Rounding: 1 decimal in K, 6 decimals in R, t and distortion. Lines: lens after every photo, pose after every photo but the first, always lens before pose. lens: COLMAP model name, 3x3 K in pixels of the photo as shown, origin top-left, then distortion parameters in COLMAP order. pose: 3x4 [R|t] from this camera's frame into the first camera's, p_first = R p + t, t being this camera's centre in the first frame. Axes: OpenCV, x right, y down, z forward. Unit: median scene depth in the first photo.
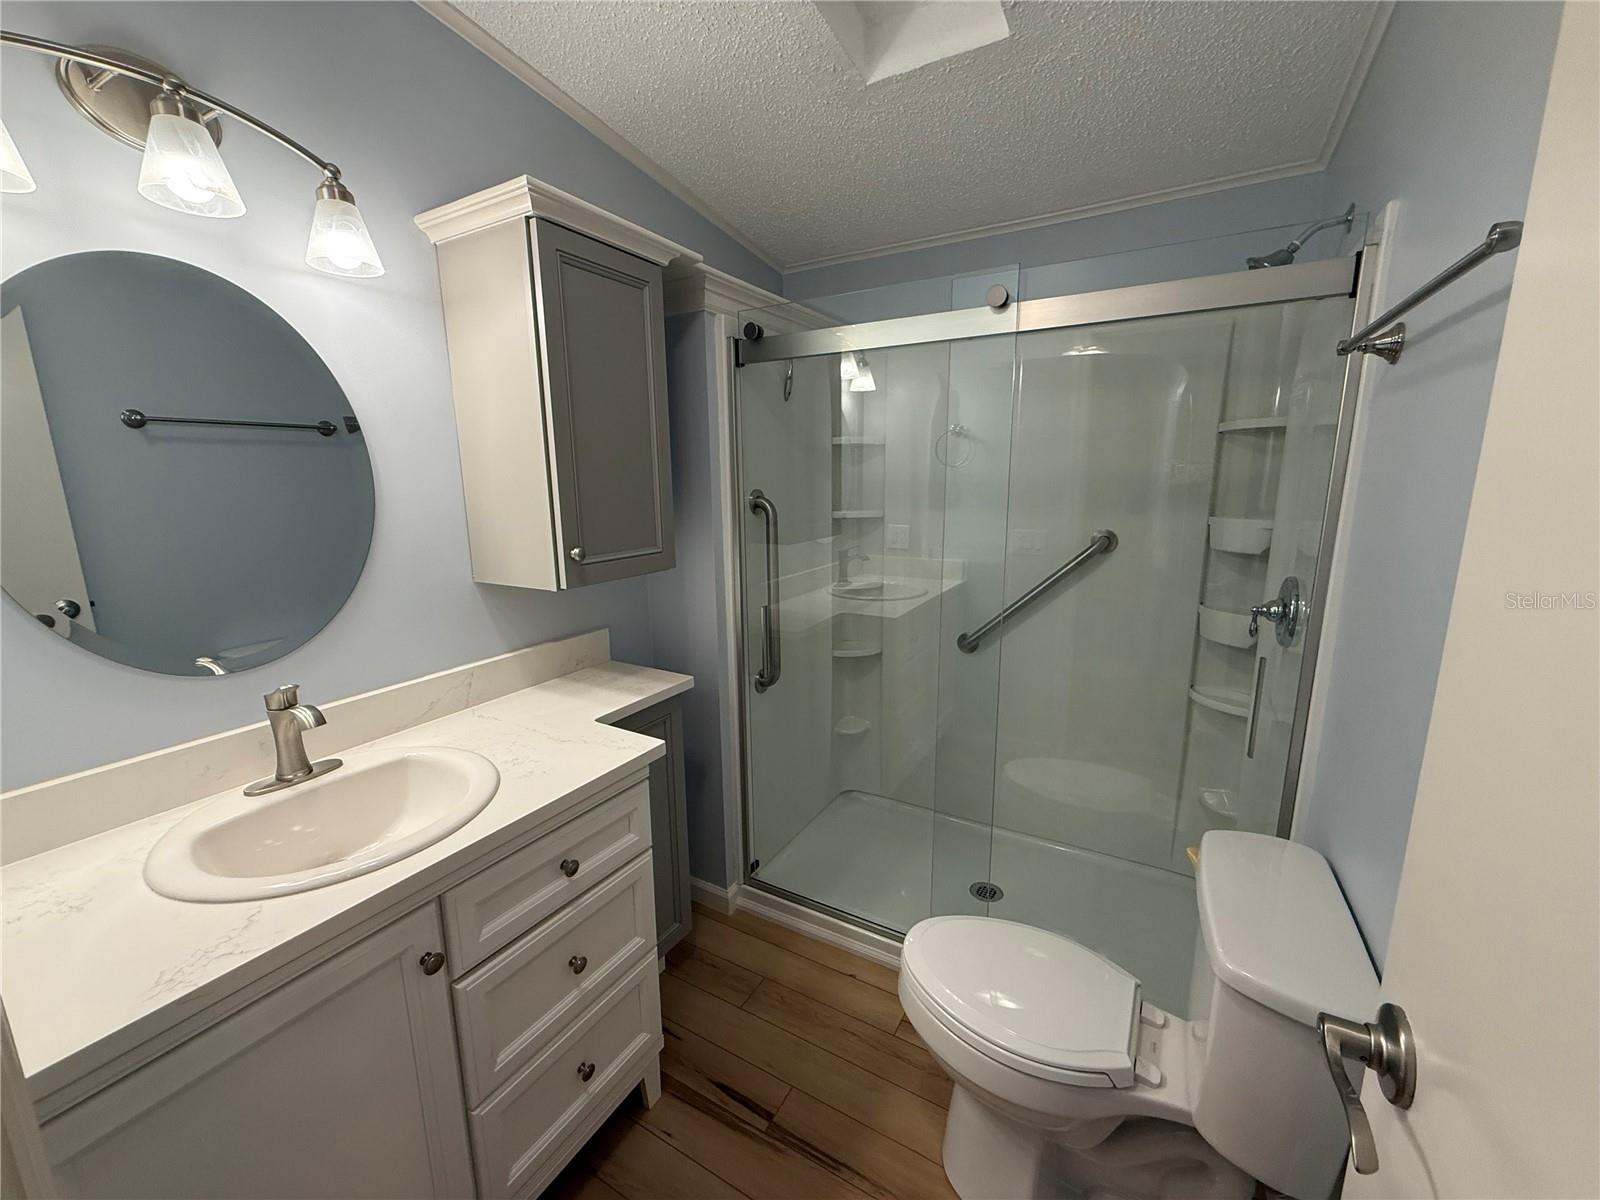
lens RADIAL K [[636.3, 0, 797.0], [0, 636.3, 604.0], [0, 0, 1]] dist [-0.001835, 0.000189]
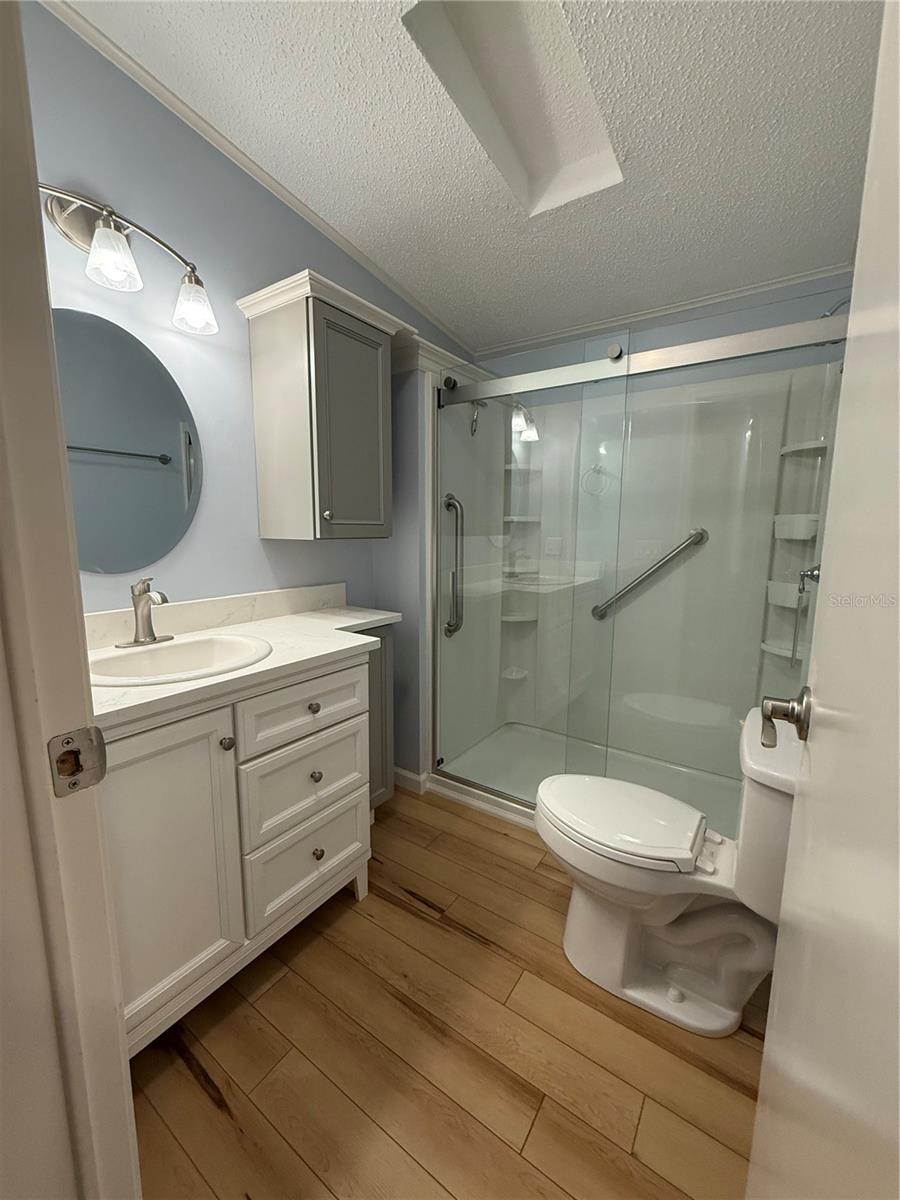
lens RADIAL K [[477.2, 0, 452.5], [0, 477.2, 597.4], [0, 0, 1]] dist [-0.001835, 0.000189]
pose [[0.997315, 0.028991, -0.067244, 0.033826], [-0.032340, 0.998263, -0.049249, 0.165004], [0.065699, 0.051291, 0.996520, -0.105721]]
